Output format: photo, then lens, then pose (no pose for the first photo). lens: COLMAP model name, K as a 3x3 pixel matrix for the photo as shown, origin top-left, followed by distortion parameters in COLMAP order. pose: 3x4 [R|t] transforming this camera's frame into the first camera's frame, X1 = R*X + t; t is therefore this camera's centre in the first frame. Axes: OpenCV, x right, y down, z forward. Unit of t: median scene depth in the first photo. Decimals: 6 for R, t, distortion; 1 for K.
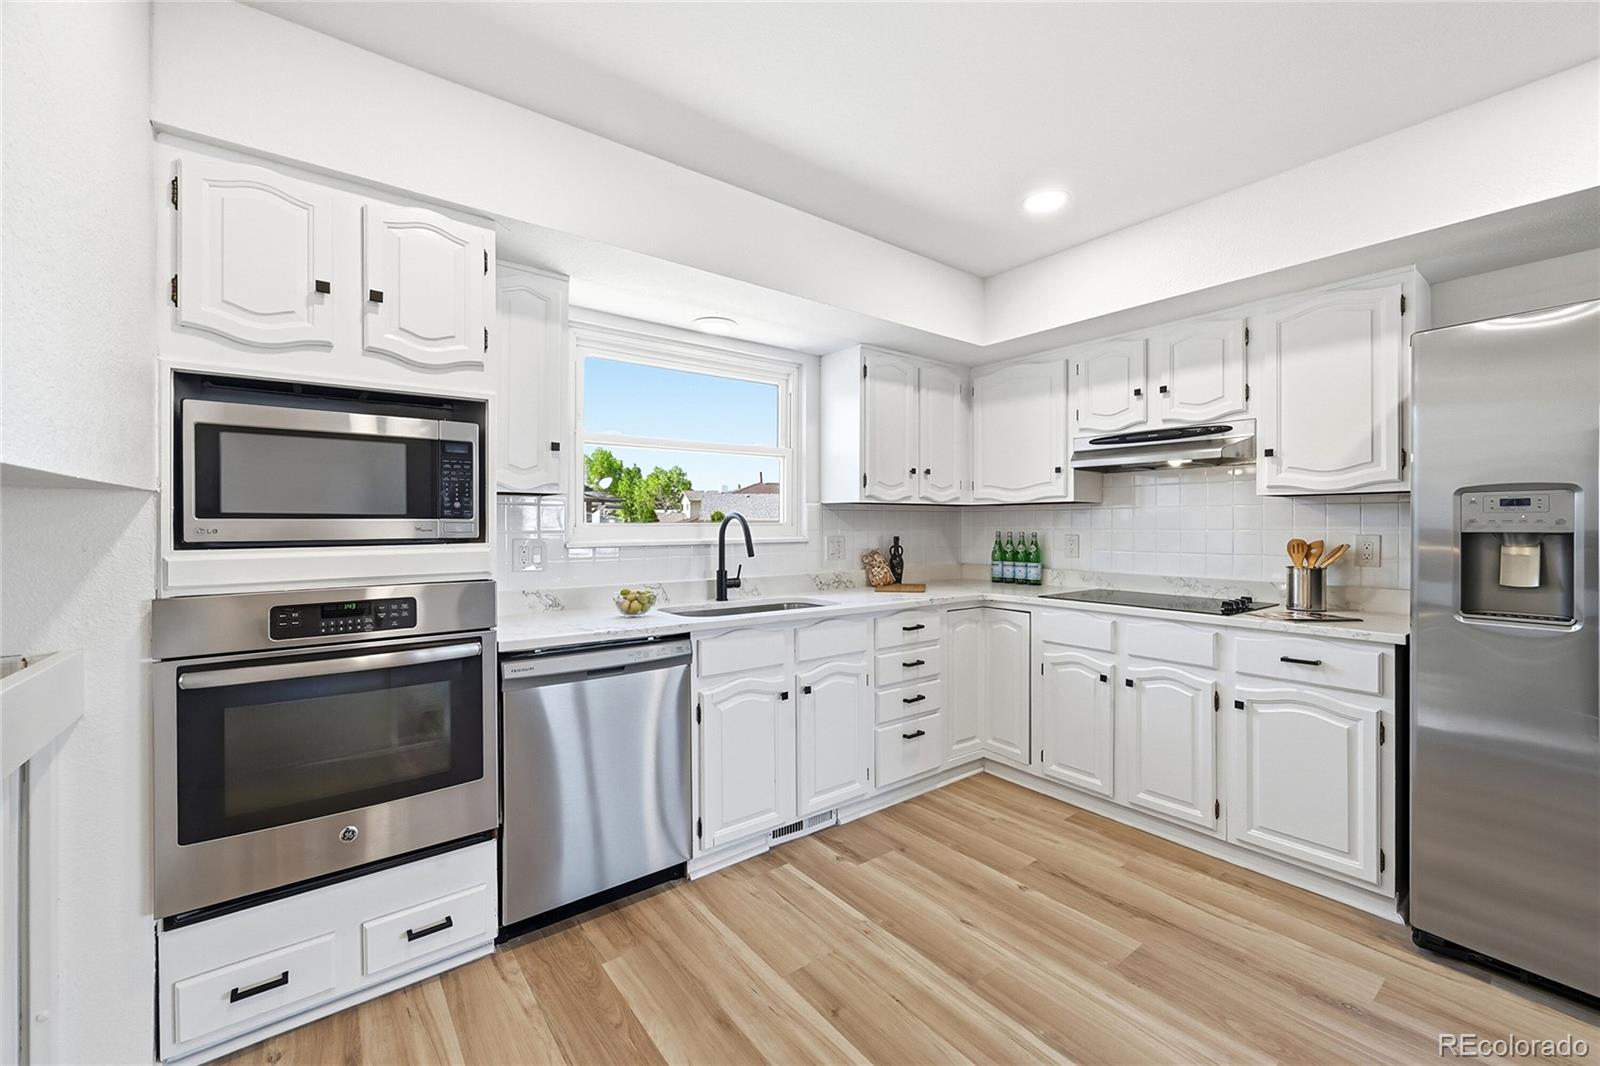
lens RADIAL K [[641.2, 0, 793.0], [0, 641.2, 529.2], [0, 0, 1]] dist [-0.001419, 0.001472]
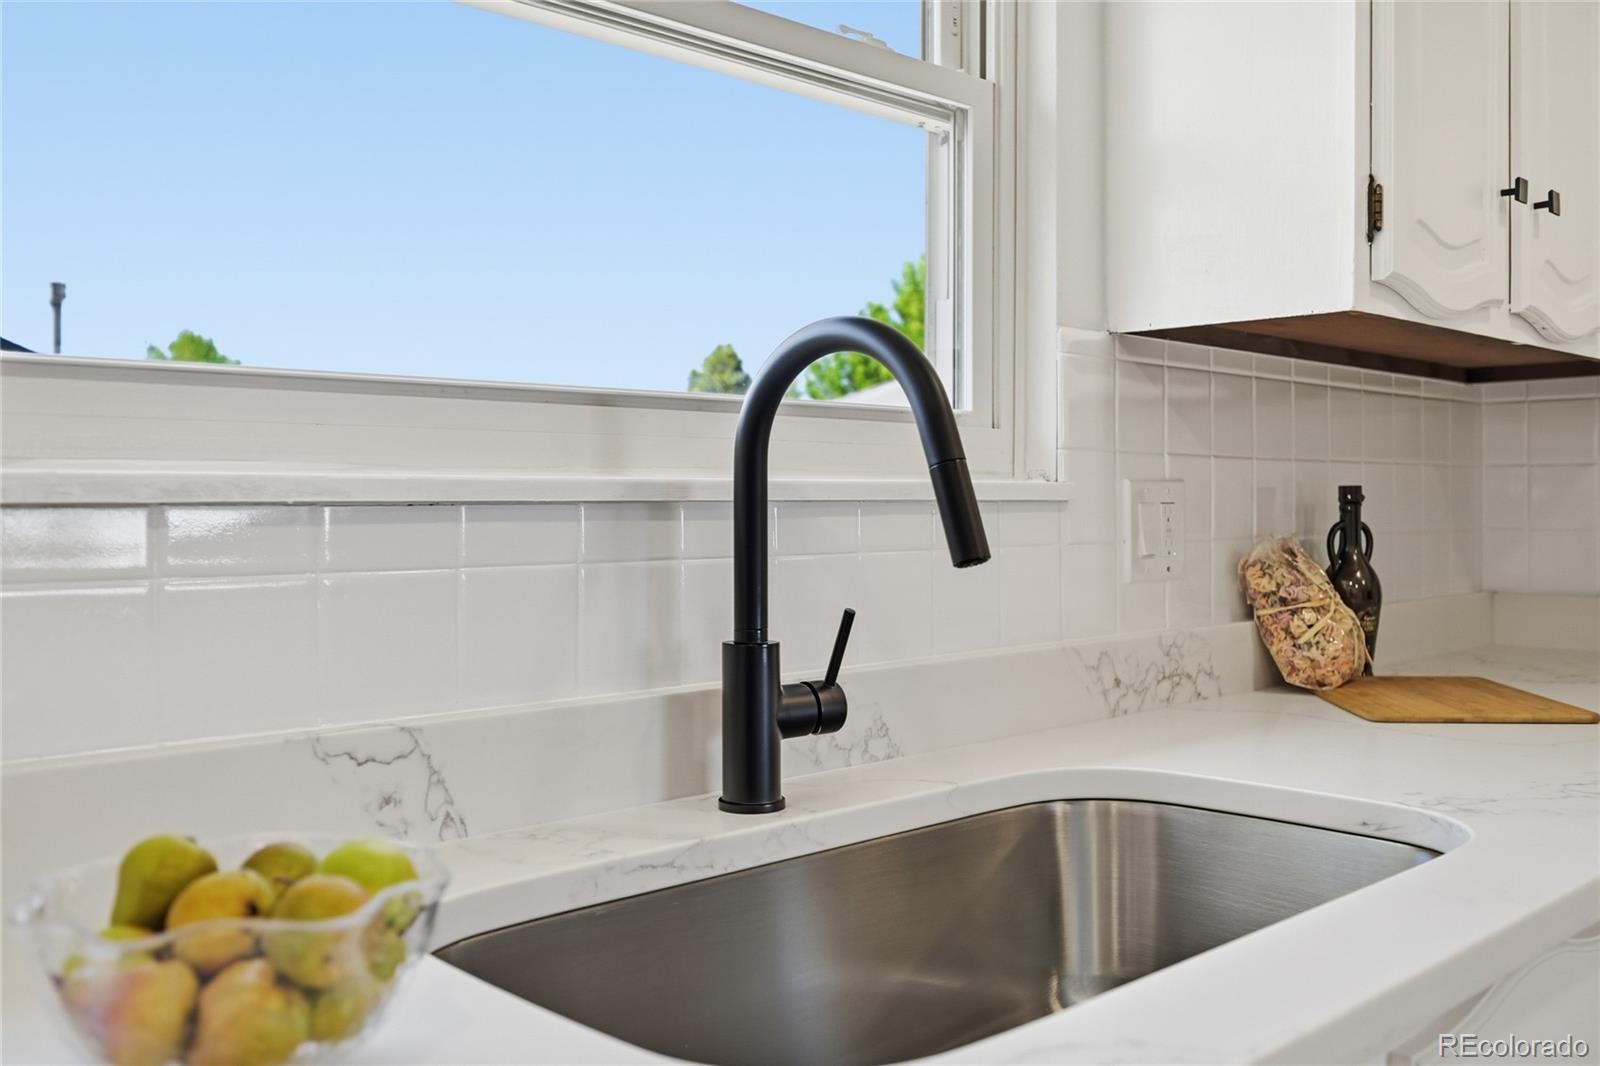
lens RADIAL K [[1408.1, 0, 804.4], [0, 1408.1, 503.9], [0, 0, 1]] dist [-0.003535, -0.000190]
pose [[0.992363, -0.002474, 0.123325, -0.153956], [0.003781, 0.999939, -0.010365, 0.030714], [-0.123292, 0.010752, 0.992312, 0.635899]]
